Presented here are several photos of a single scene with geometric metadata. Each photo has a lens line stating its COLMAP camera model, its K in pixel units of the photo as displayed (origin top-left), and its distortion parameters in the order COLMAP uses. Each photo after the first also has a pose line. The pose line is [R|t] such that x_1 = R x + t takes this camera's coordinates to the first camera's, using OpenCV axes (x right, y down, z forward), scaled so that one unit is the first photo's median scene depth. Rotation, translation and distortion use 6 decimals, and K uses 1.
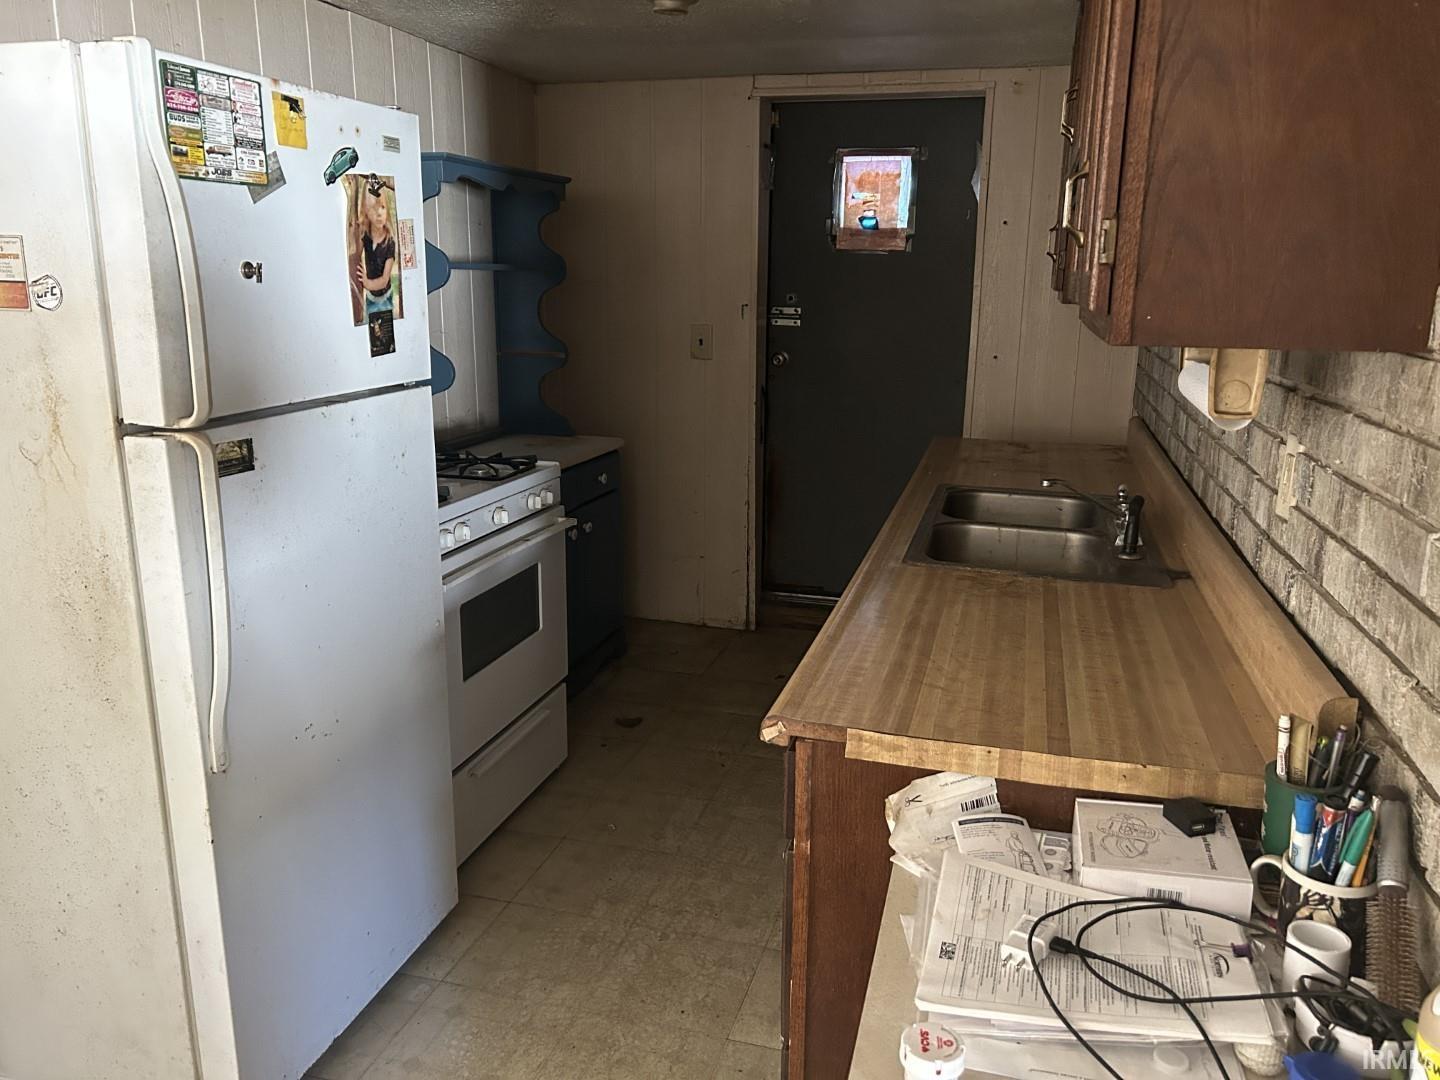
lens RADIAL K [[1080.1, 0, 719.0], [0, 1080.1, 537.1], [0, 0, 1]] dist [0.048341, -0.053678]
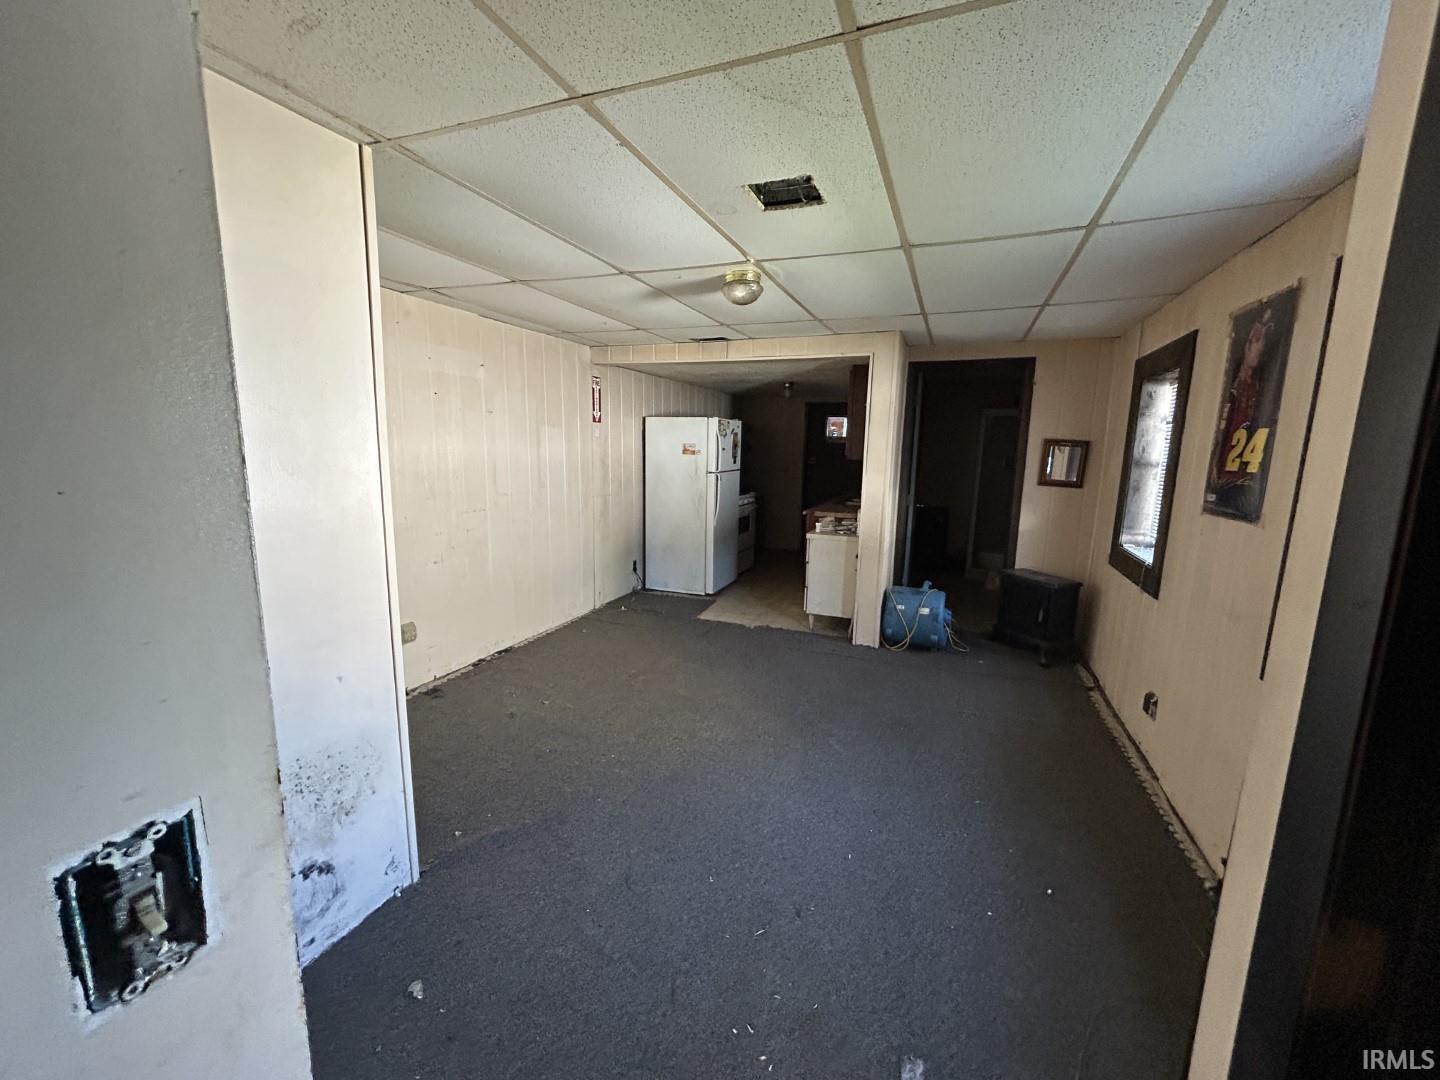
lens RADIAL K [[579.9, 0, 722.5], [0, 579.9, 542.8], [0, 0, 1]] dist [0.000037, 0.000470]
pose [[0.994552, 0.020927, -0.102124, -0.040704], [-0.028451, 0.996942, -0.072783, 0.300723], [0.100288, 0.075292, 0.992106, -1.271906]]
